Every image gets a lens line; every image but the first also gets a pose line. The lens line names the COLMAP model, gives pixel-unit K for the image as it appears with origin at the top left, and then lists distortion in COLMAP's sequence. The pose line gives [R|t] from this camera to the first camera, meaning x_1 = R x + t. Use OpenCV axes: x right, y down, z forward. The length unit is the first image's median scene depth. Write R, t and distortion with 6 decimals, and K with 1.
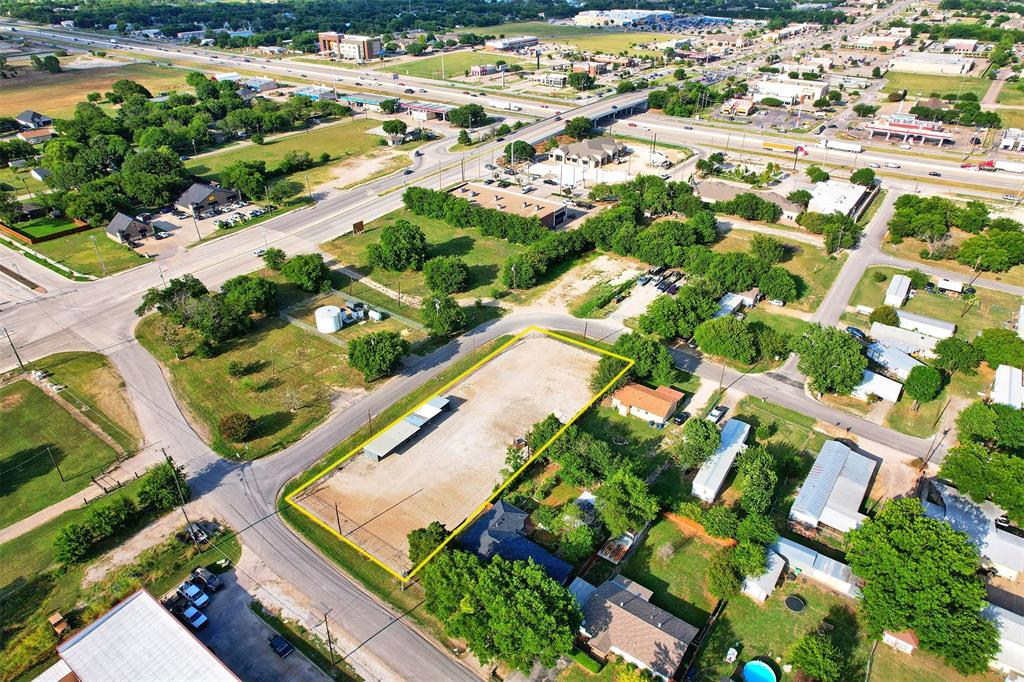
lens RADIAL K [[651.2, 0, 509.9], [0, 651.2, 340.7], [0, 0, 1]] dist [-0.081396, 0.073868]
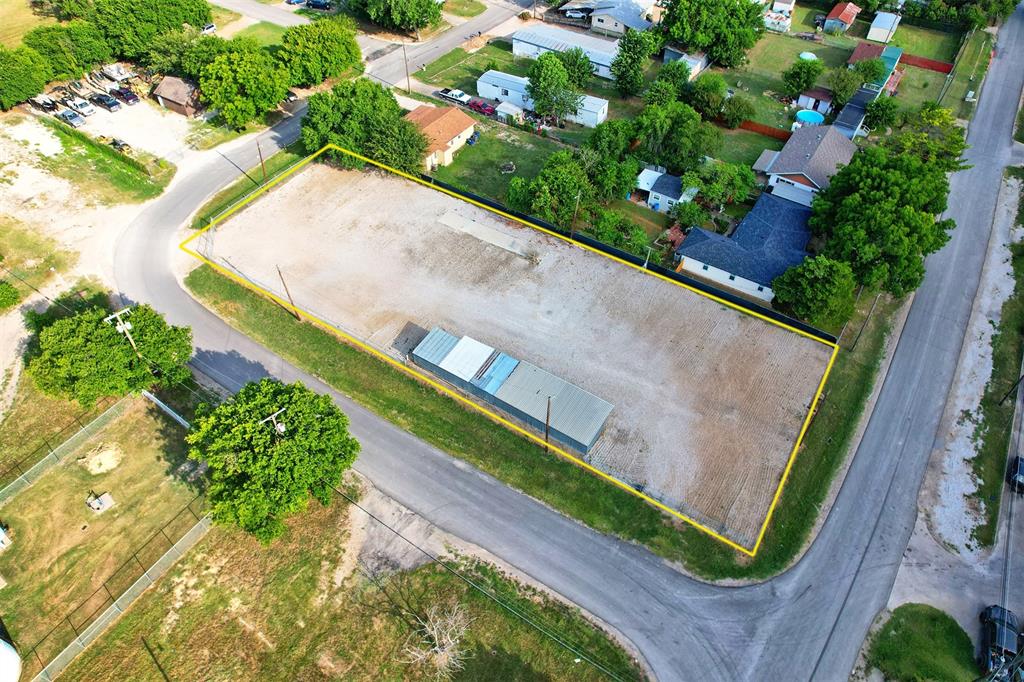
lens RADIAL K [[651.2, 0, 509.9], [0, 651.2, 340.7], [0, 0, 1]] dist [-0.081396, 0.073868]
pose [[-0.049576, -0.743183, 0.667249, -0.290096], [0.520498, 0.550955, 0.652327, -0.134227], [-0.852423, 0.379641, 0.359511, 0.500606]]
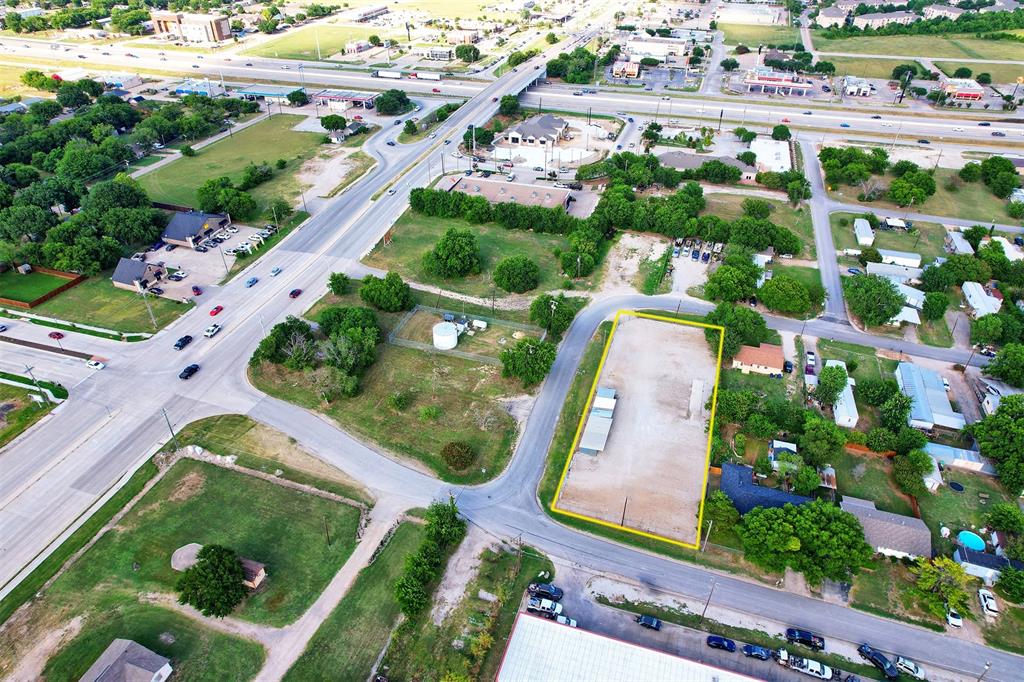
lens RADIAL K [[651.2, 0, 509.9], [0, 651.2, 340.7], [0, 0, 1]] dist [-0.081396, 0.073868]
pose [[0.951021, -0.178033, 0.252713, -0.350871], [0.160632, 0.983078, 0.088067, -0.079165], [-0.264116, -0.043160, 0.963525, -0.025171]]
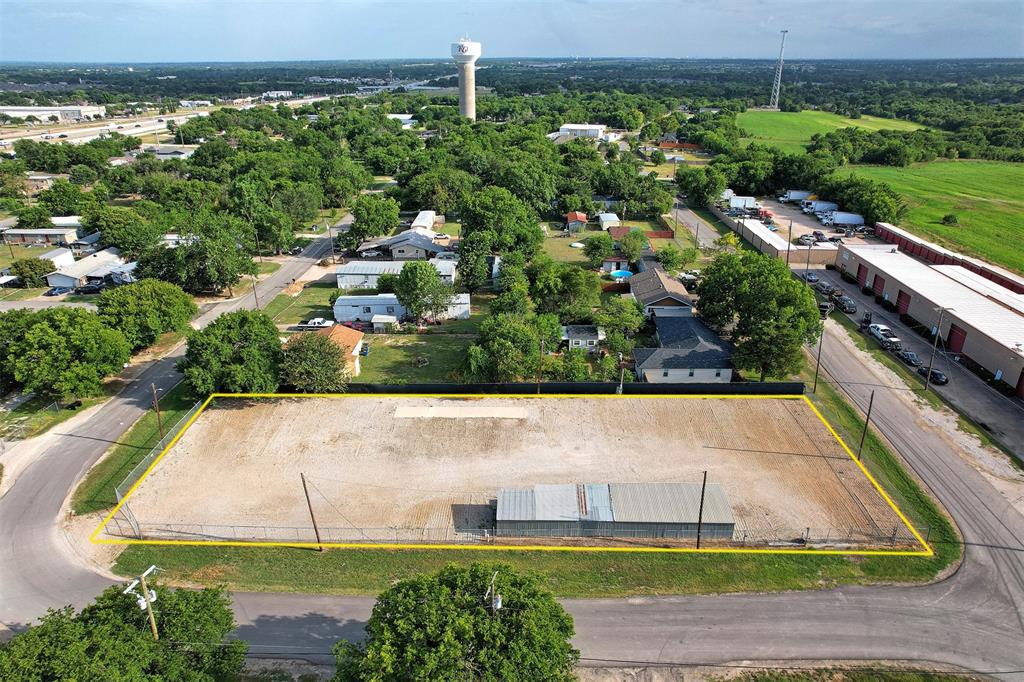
lens RADIAL K [[642.6, 0, 510.0], [0, 642.6, 357.7], [0, 0, 1]] dist [-0.077793, 0.078669]
pose [[-0.564418, -0.348468, 0.748333, -0.255695], [0.435139, 0.644764, 0.628437, -0.154725], [-0.701489, 0.680330, -0.212285, 0.668096]]
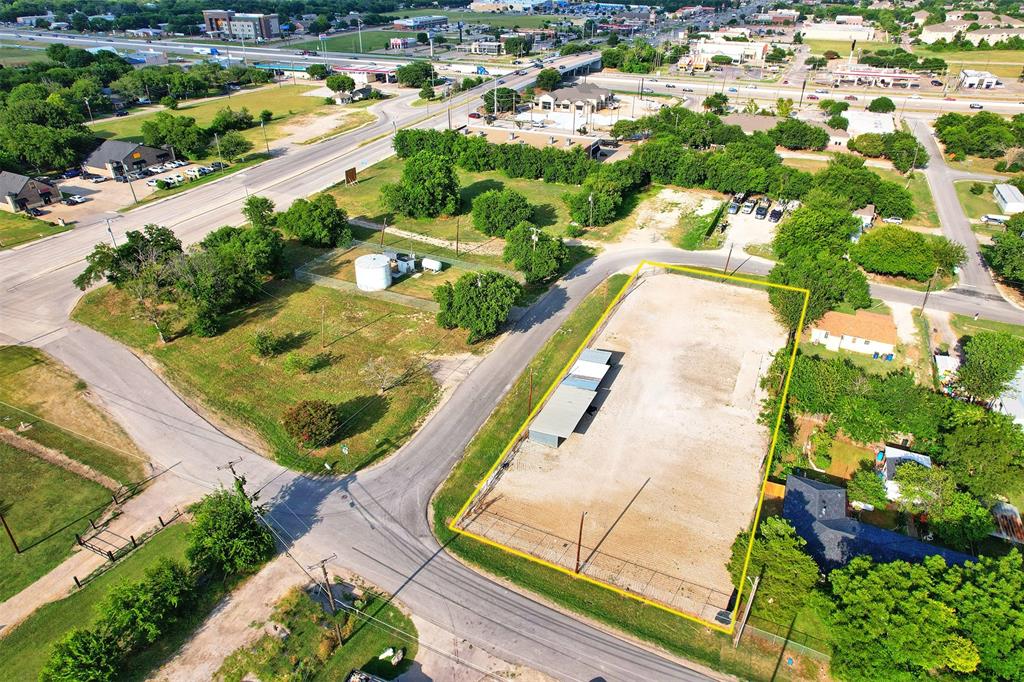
lens RADIAL K [[651.2, 0, 509.9], [0, 651.2, 340.7], [0, 0, 1]] dist [-0.081396, 0.073868]
pose [[0.981588, -0.094582, 0.165950, -0.203202], [0.097263, 0.995226, -0.008086, 0.048441], [-0.164393, 0.024078, 0.986101, 0.219585]]
